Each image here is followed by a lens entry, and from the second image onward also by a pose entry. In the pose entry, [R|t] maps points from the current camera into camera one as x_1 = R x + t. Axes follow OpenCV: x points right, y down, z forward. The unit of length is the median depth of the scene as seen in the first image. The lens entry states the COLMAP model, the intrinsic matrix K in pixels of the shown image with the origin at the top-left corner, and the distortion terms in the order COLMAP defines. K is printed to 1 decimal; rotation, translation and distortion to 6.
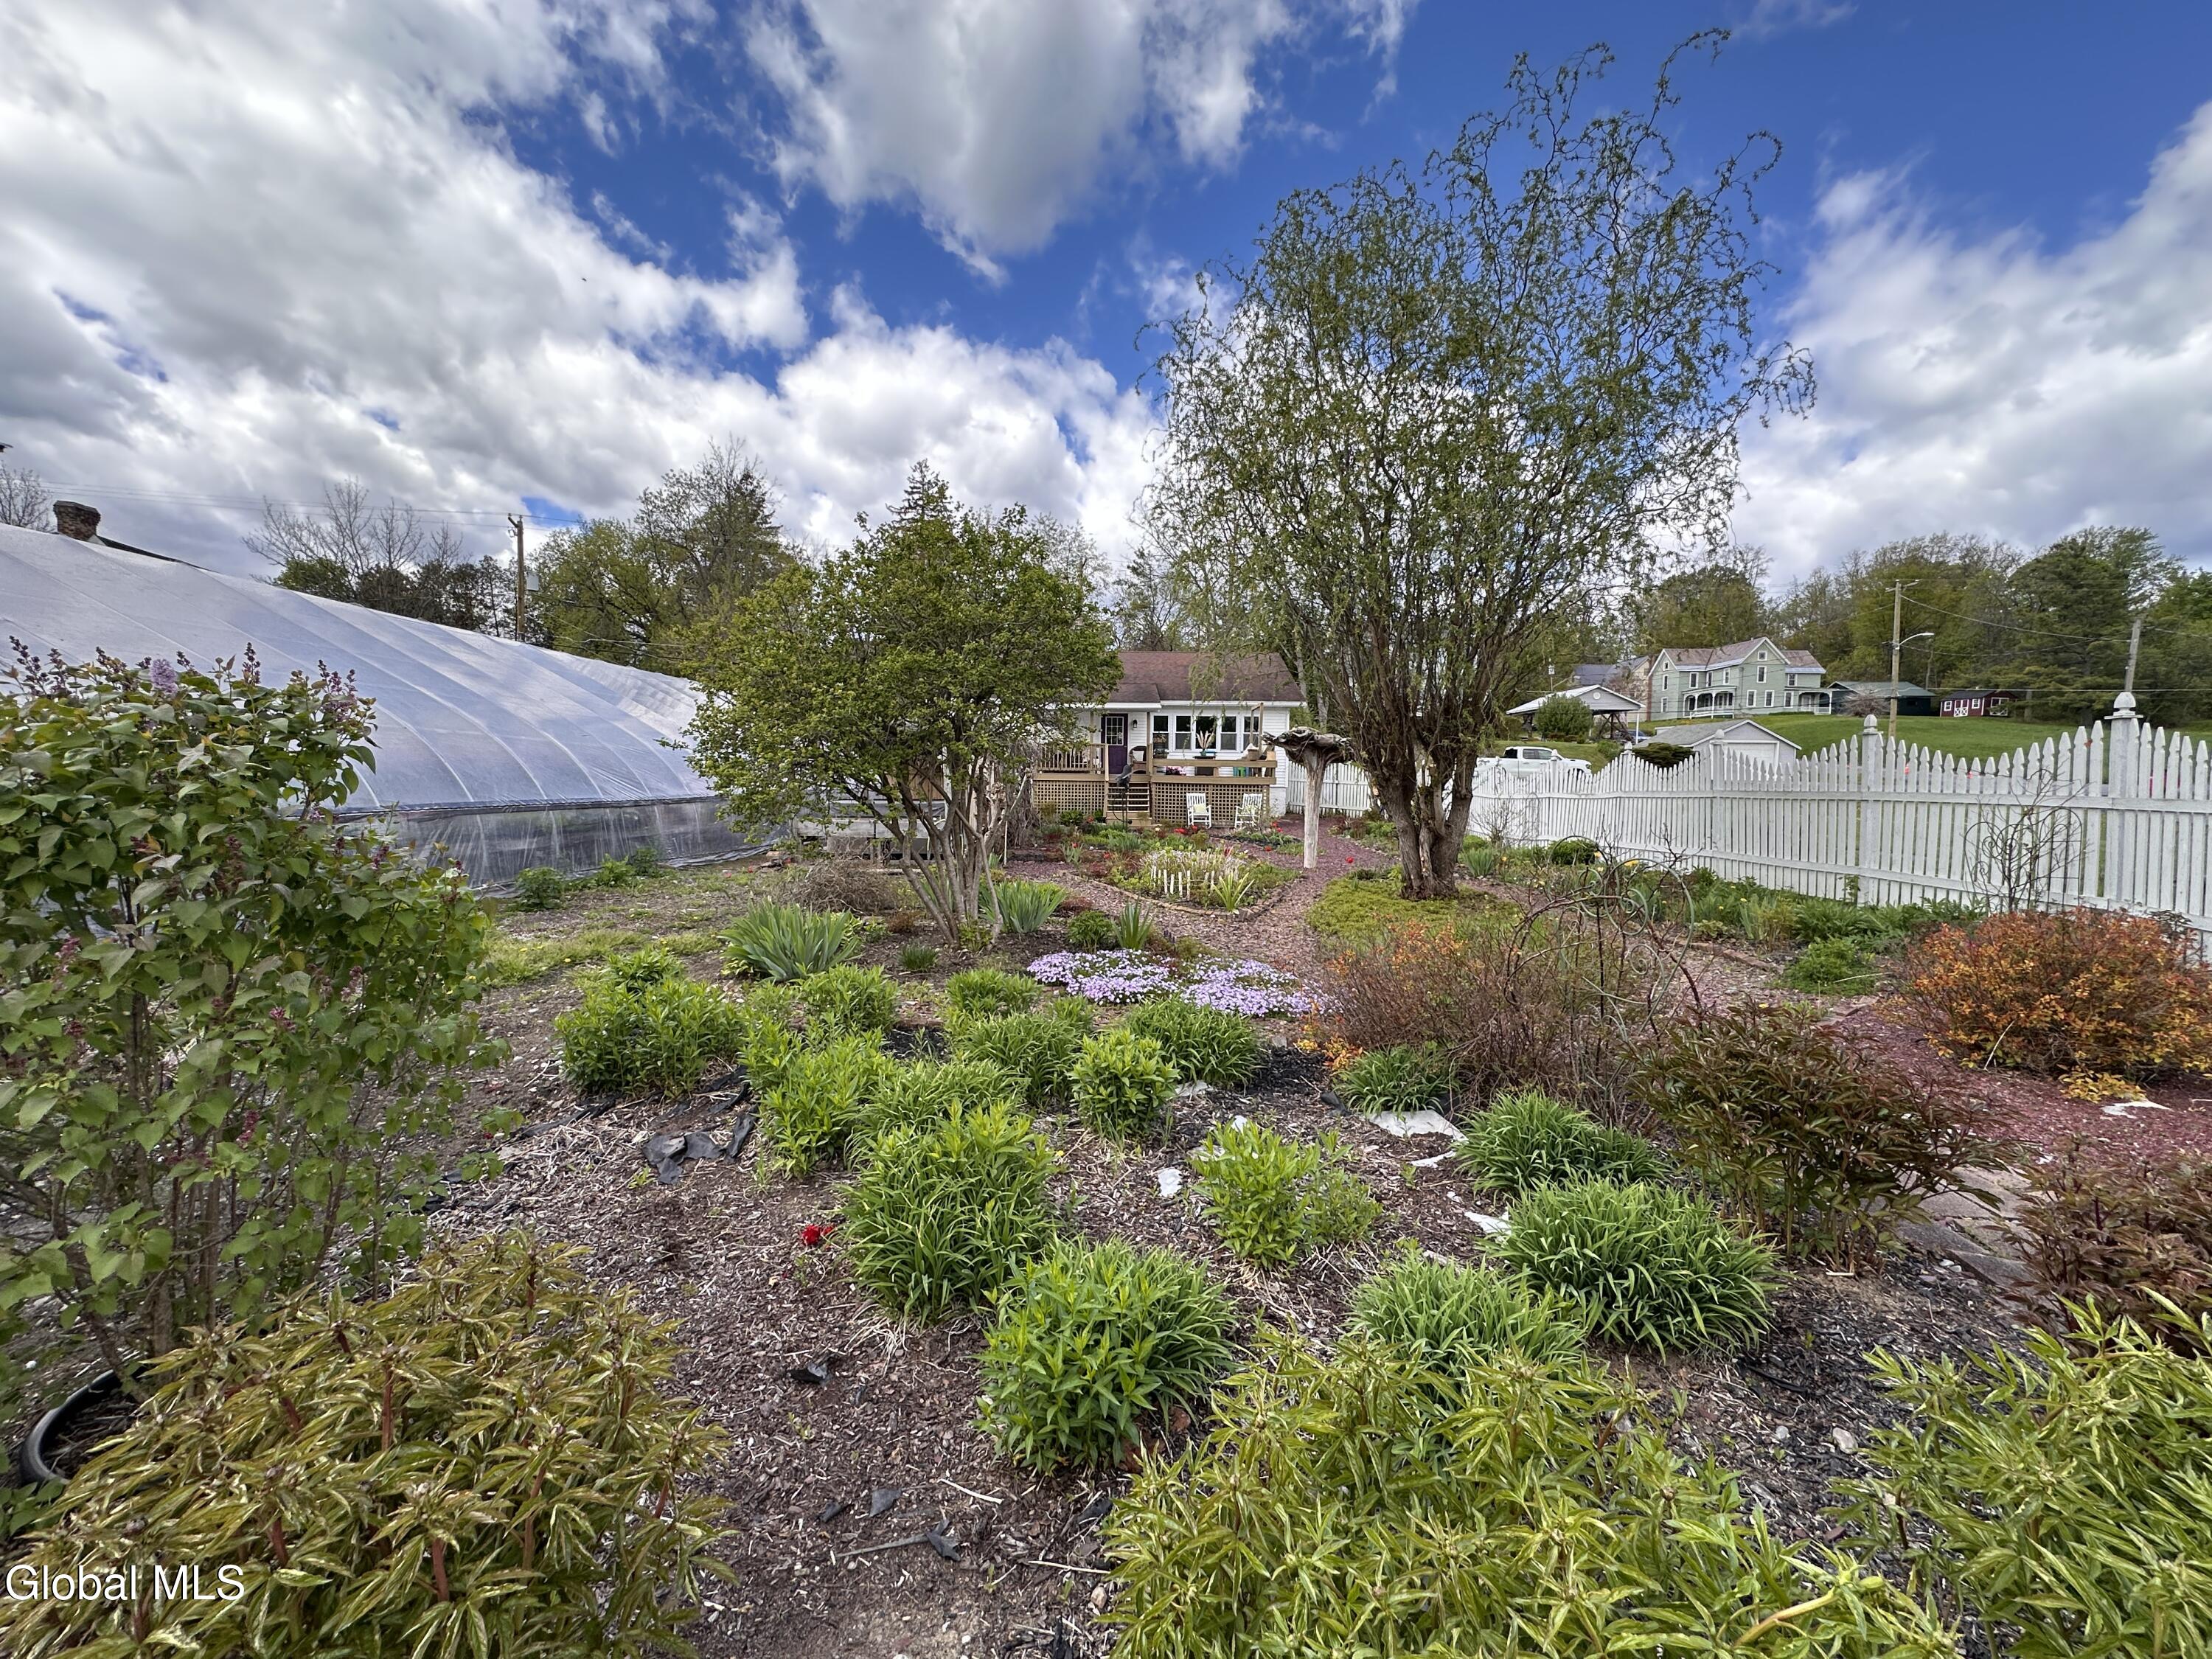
lens RADIAL K [[882.2, 0, 1113.2], [0, 882.2, 821.6], [0, 0, 1]] dist [-0.001600, 0.000638]
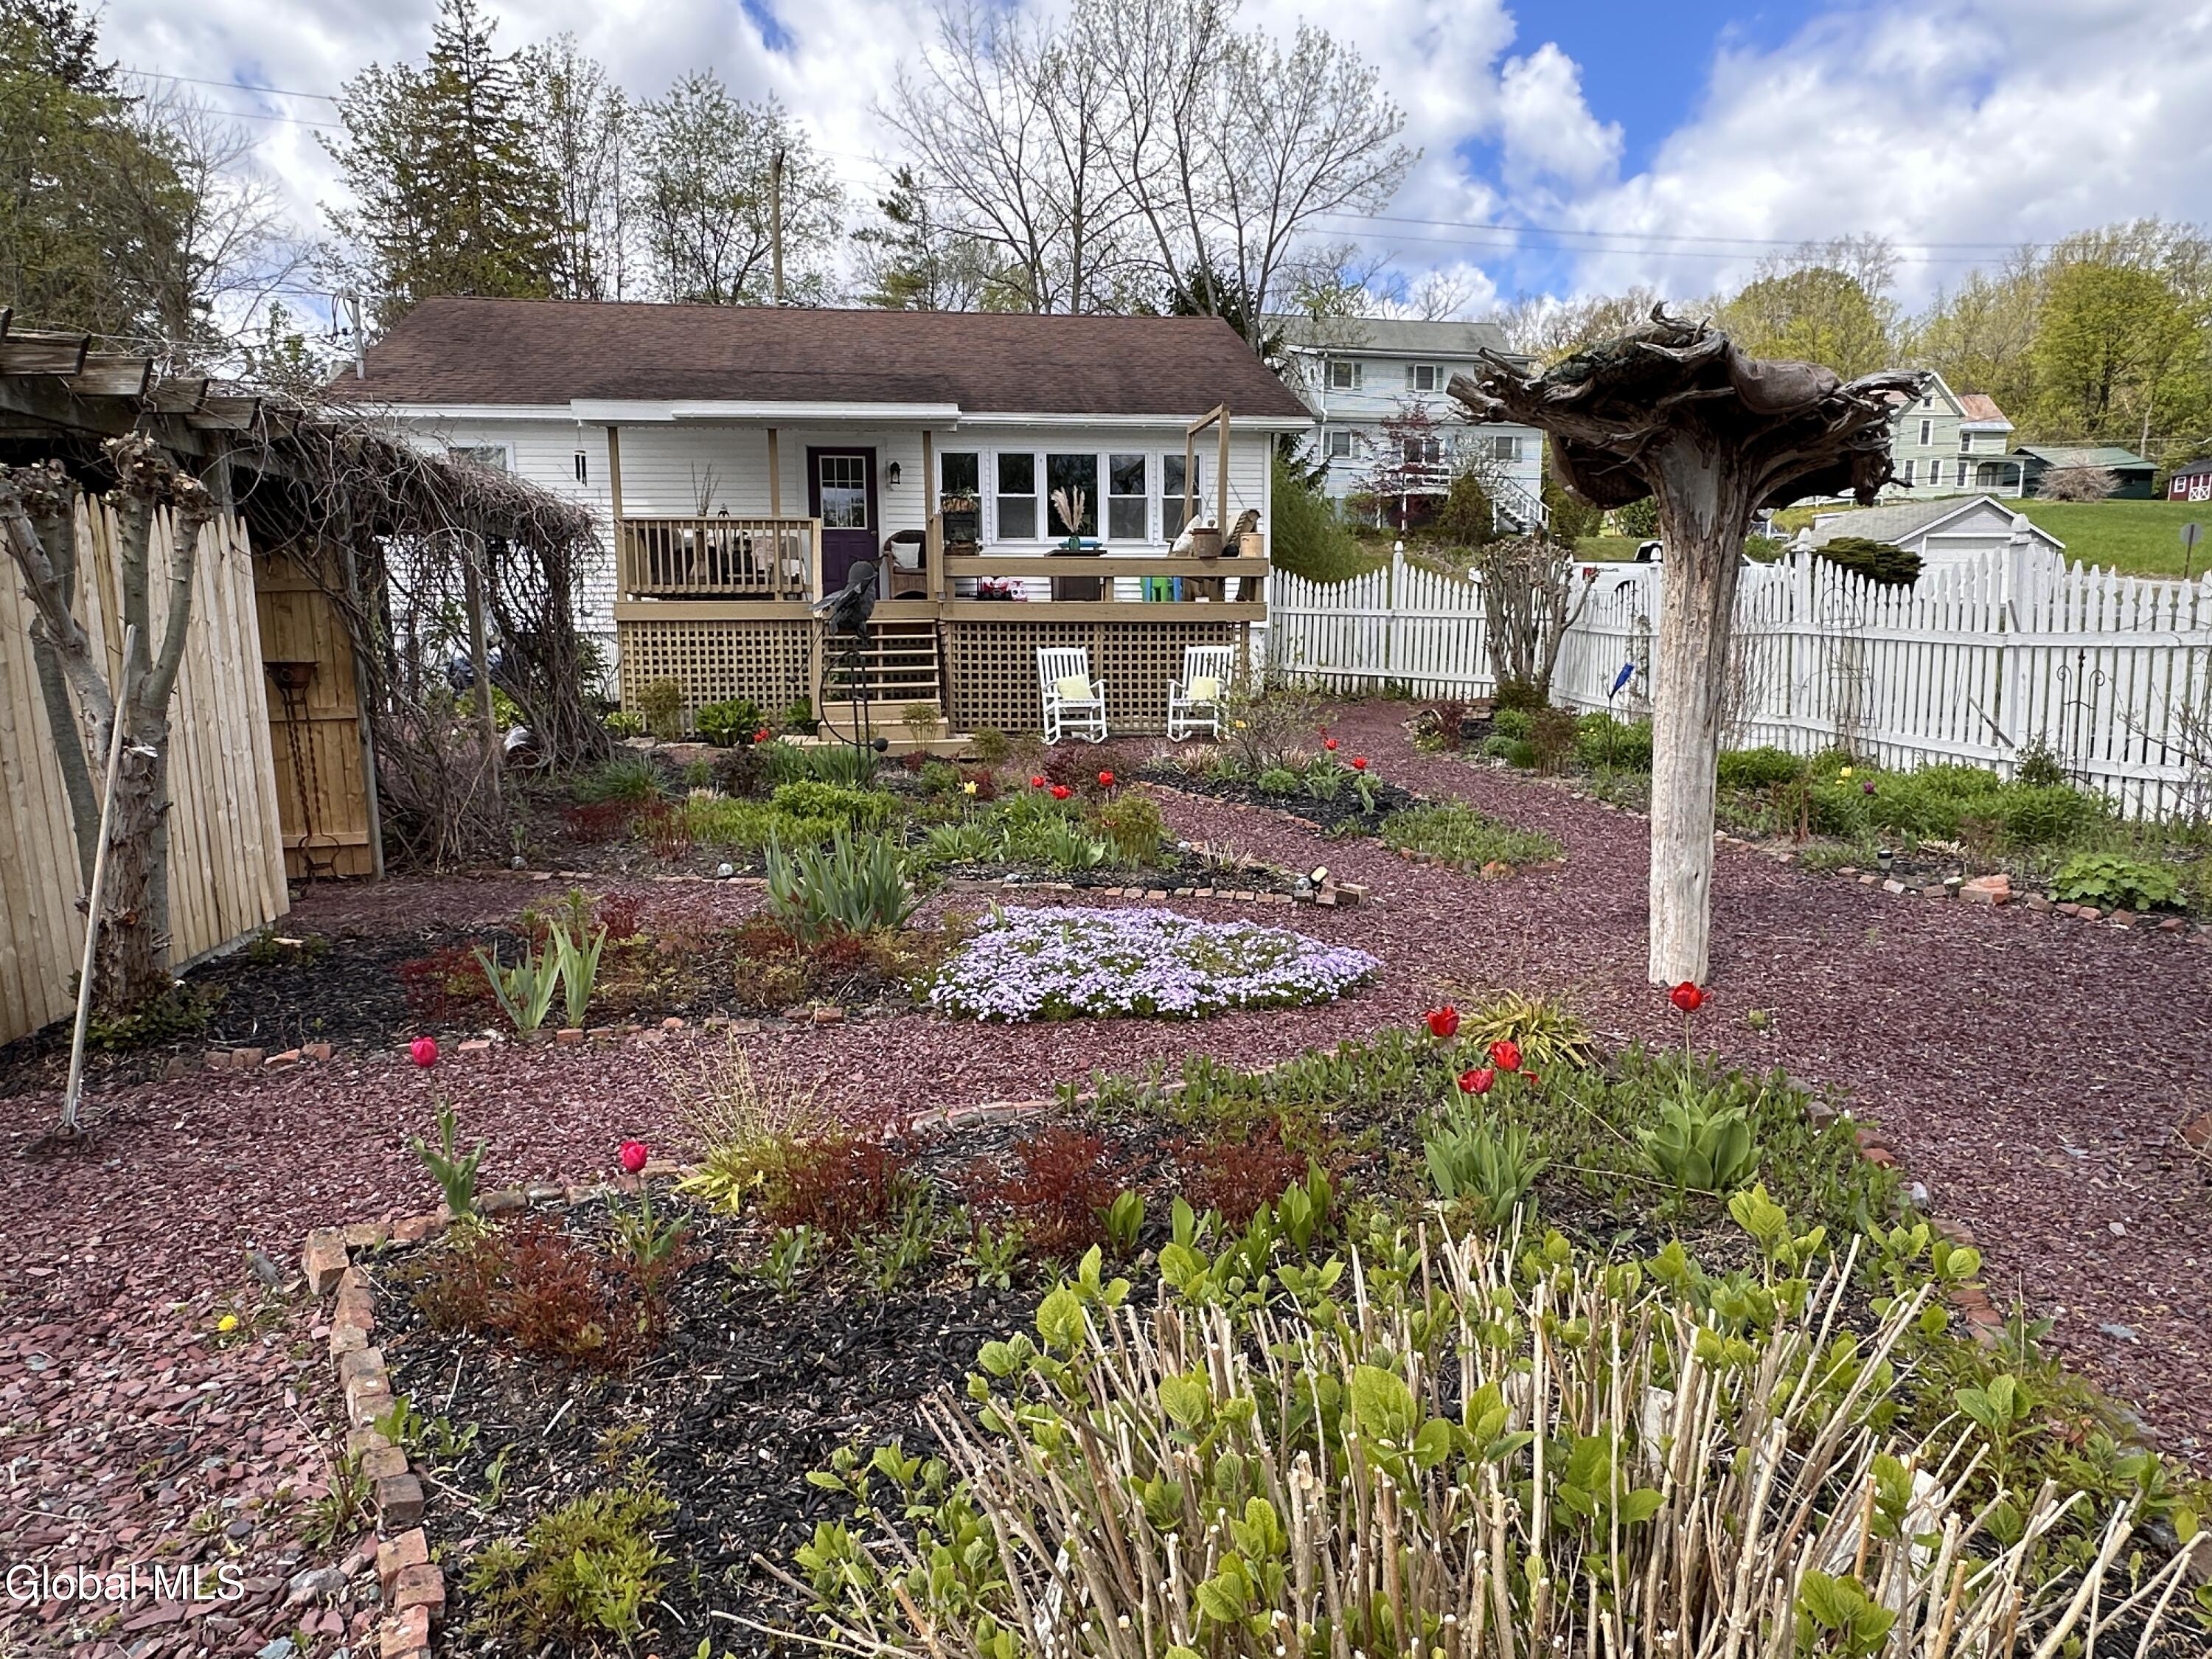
lens RADIAL K [[1449.0, 0, 1110.3], [0, 1449.0, 820.7], [0, 0, 1]] dist [-0.006137, 0.004086]
pose [[0.987212, -0.038686, 0.154646, 0.013957], [0.024707, 0.995516, 0.091314, -0.012504], [-0.157485, -0.086326, 0.983741, 0.331314]]
